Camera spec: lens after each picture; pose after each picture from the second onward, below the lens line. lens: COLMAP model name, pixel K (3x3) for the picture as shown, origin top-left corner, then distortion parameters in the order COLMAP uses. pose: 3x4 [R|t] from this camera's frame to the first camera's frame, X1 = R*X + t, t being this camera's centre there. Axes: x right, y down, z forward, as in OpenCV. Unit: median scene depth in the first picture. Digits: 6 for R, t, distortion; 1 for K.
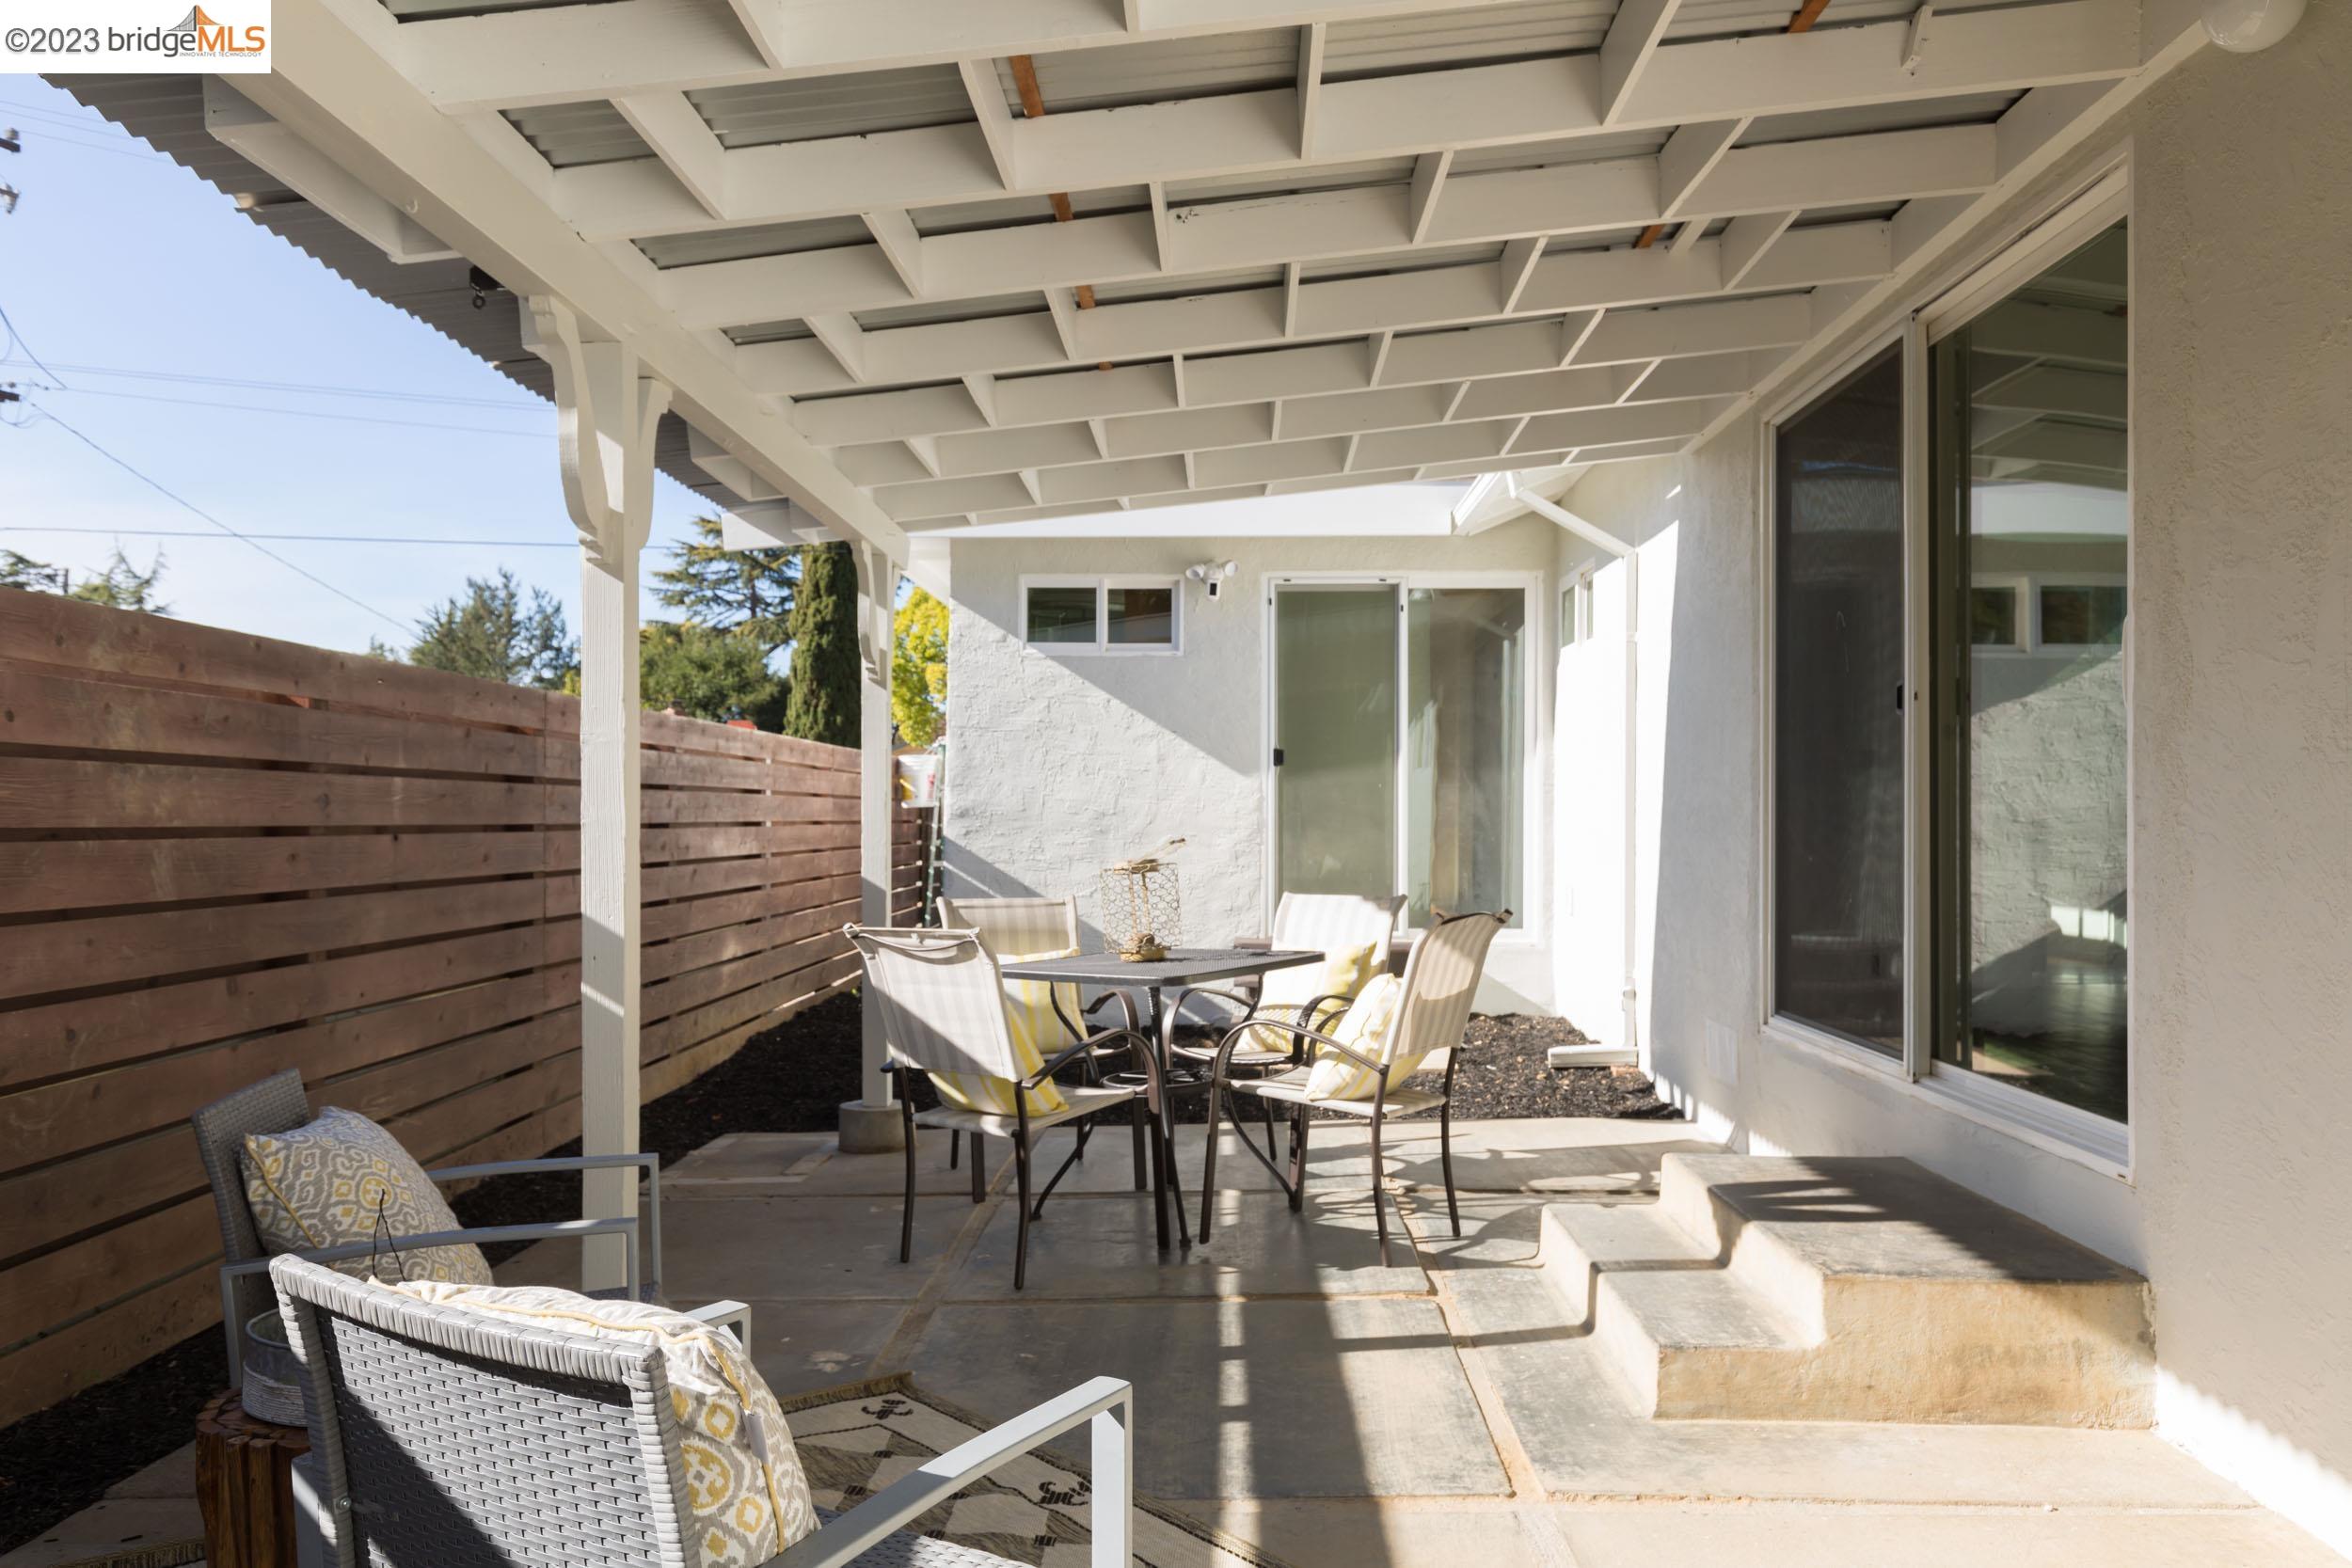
lens RADIAL K [[1751.5, 0, 1179.2], [0, 1751.5, 773.3], [0, 0, 1]] dist [0.001340, -0.001954]
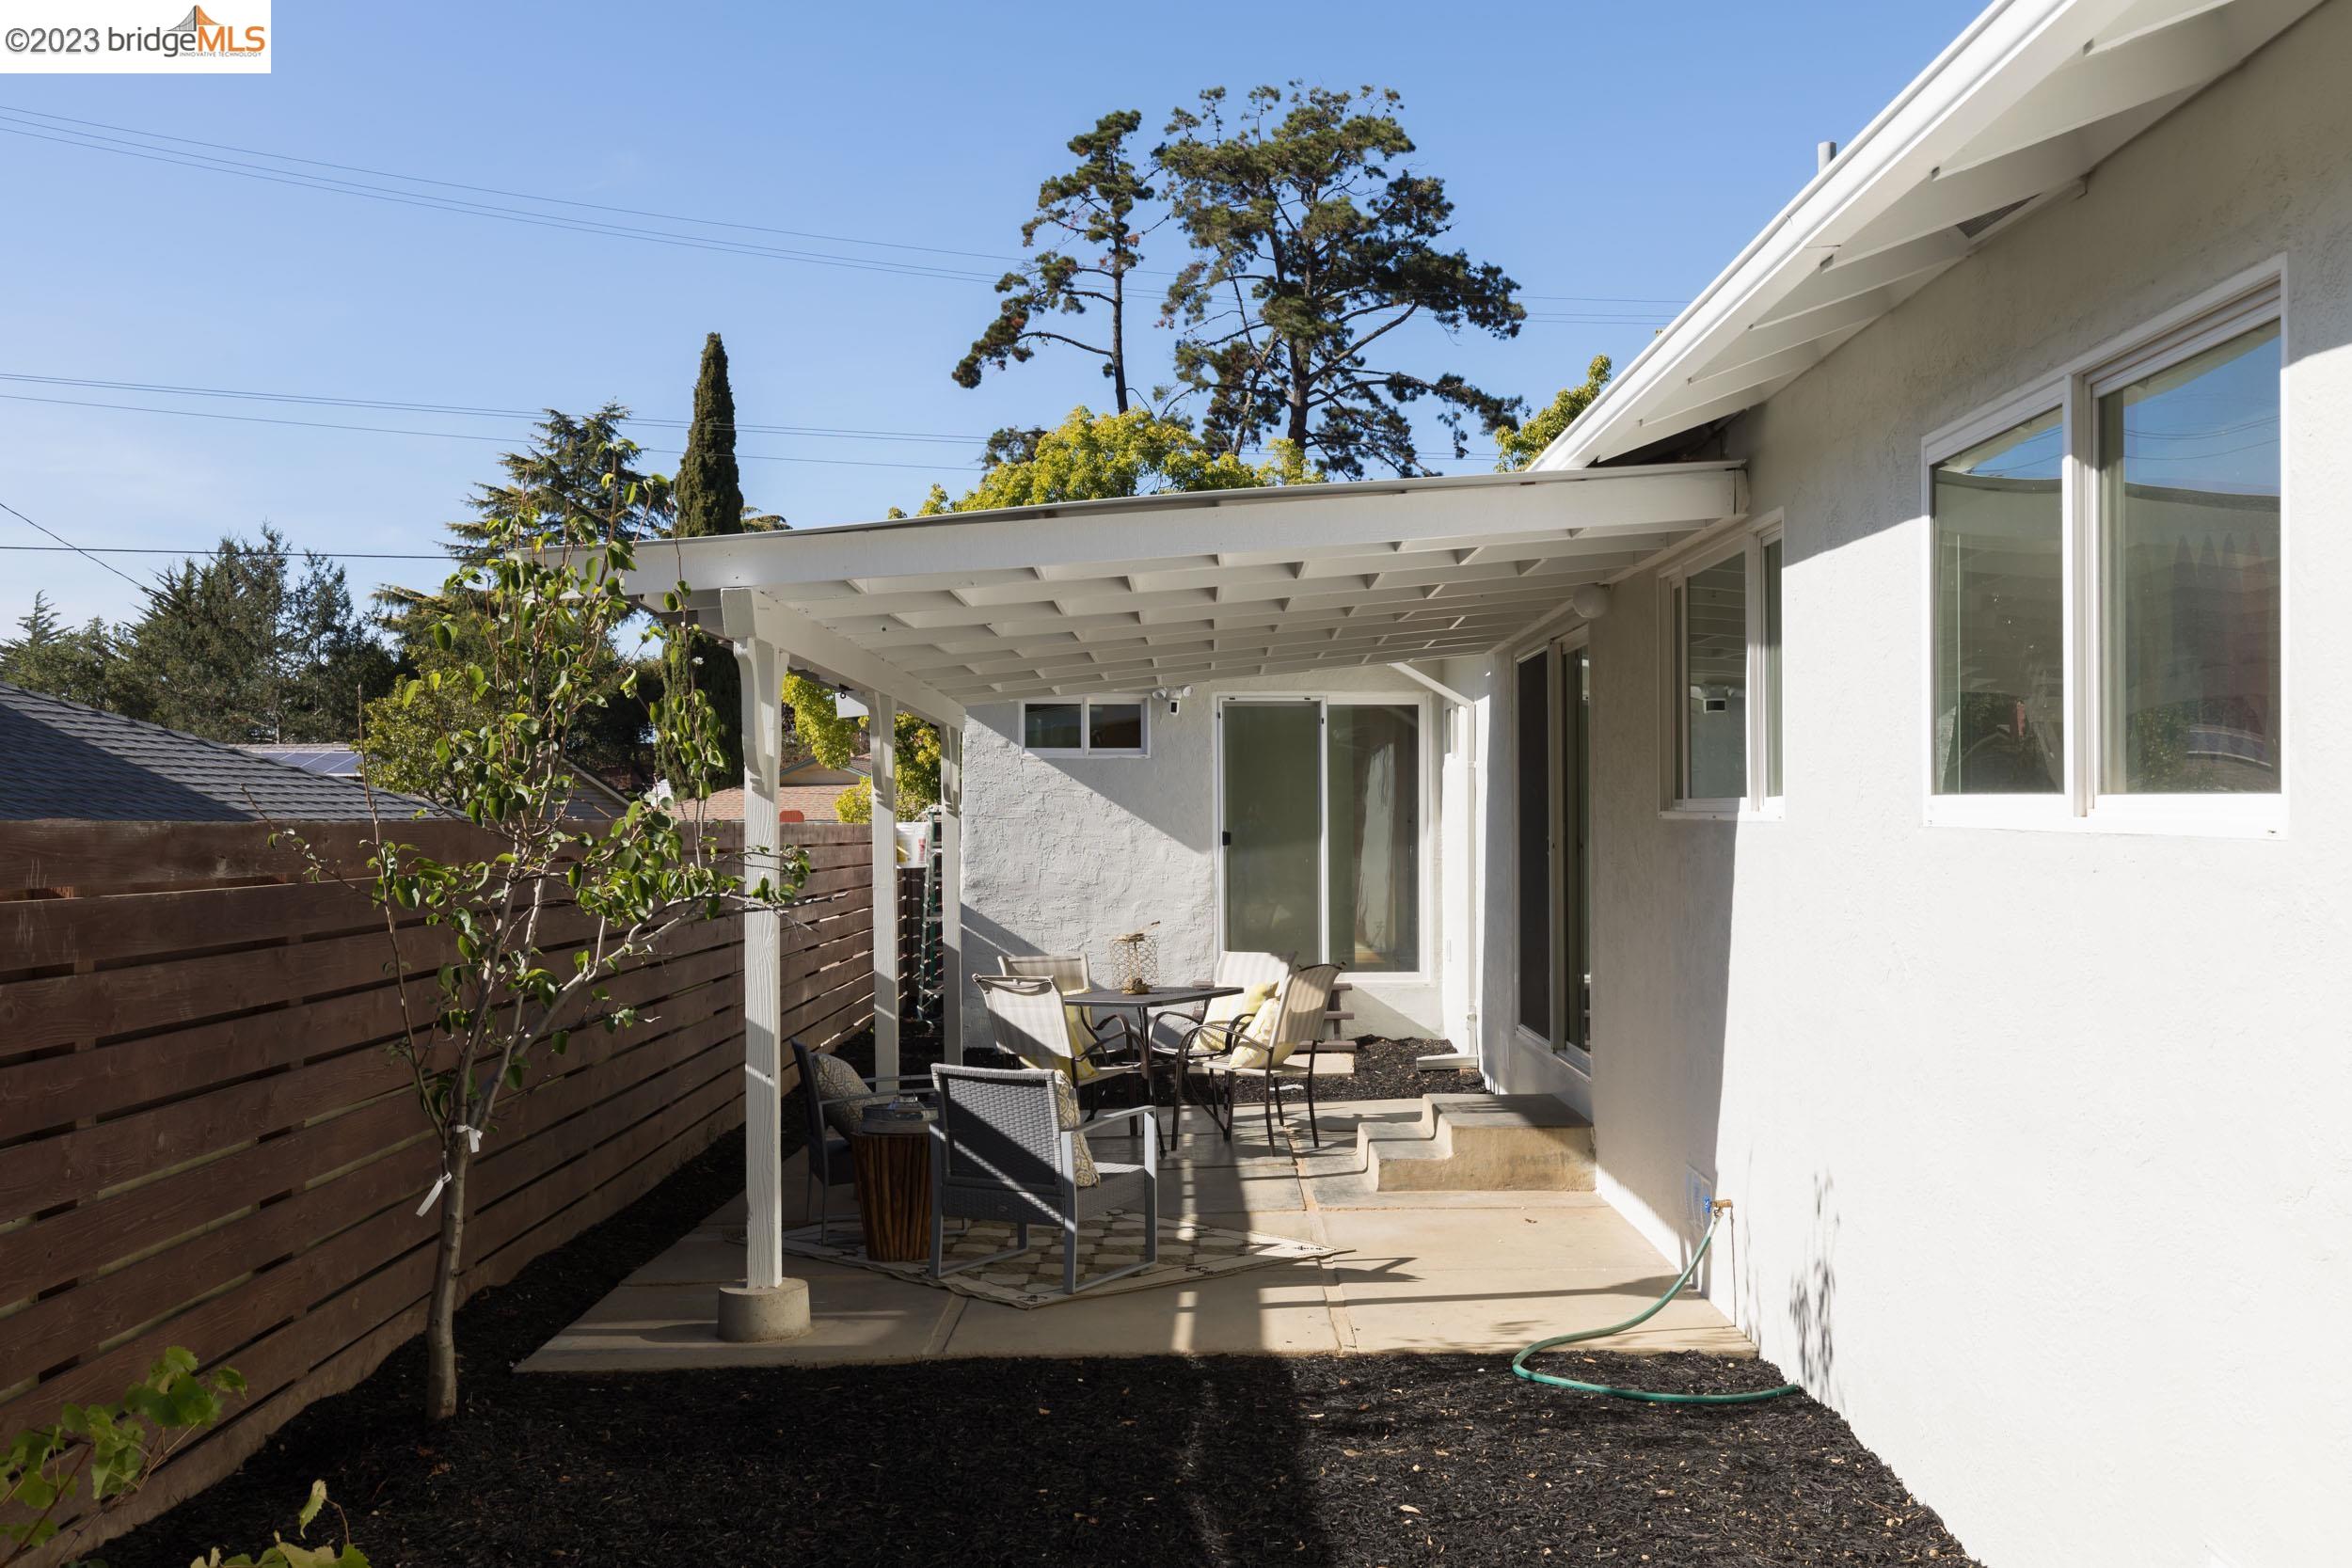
lens RADIAL K [[2295.7, 0, 1180.7], [0, 2295.7, 802.2], [0, 0, 1]] dist [-0.003631, 0.000000]
pose [[0.999696, -0.008926, 0.023001, -0.018341], [0.008616, 0.999871, 0.013525, -0.074296], [-0.023118, -0.013322, 0.999644, -0.838694]]
